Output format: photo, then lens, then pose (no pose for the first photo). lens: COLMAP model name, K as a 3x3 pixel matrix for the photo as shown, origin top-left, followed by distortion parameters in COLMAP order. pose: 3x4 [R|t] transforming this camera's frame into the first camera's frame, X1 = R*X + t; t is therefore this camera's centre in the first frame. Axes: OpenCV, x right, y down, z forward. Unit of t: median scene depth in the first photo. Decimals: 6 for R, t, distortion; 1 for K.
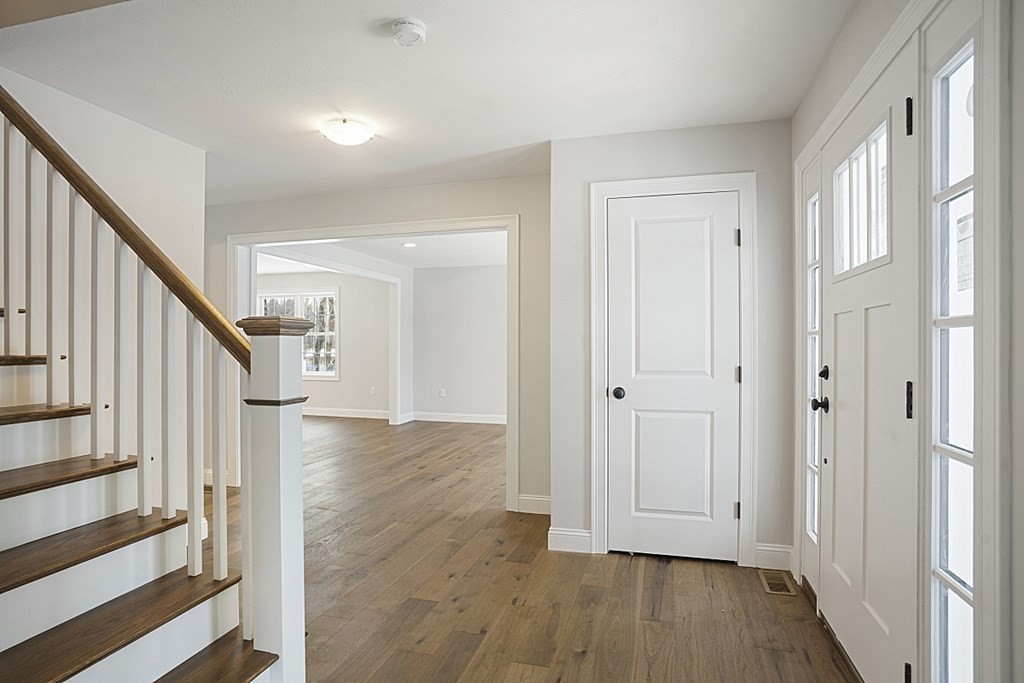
lens RADIAL K [[535.0, 0, 530.1], [0, 535.0, 349.3], [0, 0, 1]] dist [-0.035558, 0.022452]
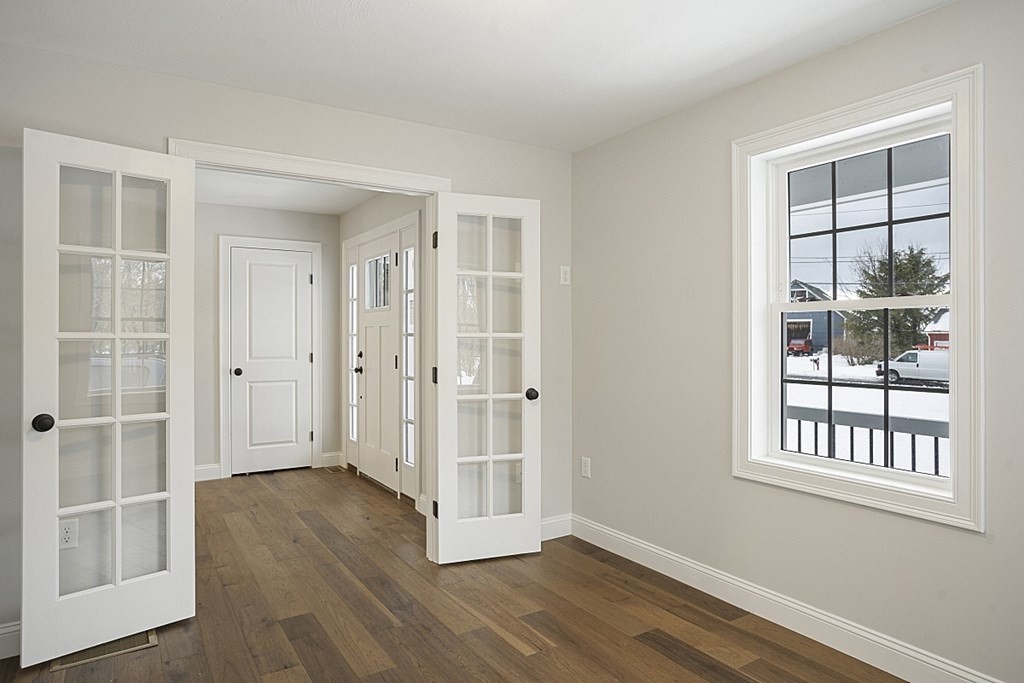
lens RADIAL K [[573.3, 0, 523.5], [0, 573.3, 340.7], [0, 0, 1]] dist [-0.027828, 0.001552]
pose [[0.654047, -0.006309, 0.756428, -0.574141], [0.002821, 0.999979, 0.005901, -0.017642], [-0.756449, -0.001725, 0.654051, -0.754114]]
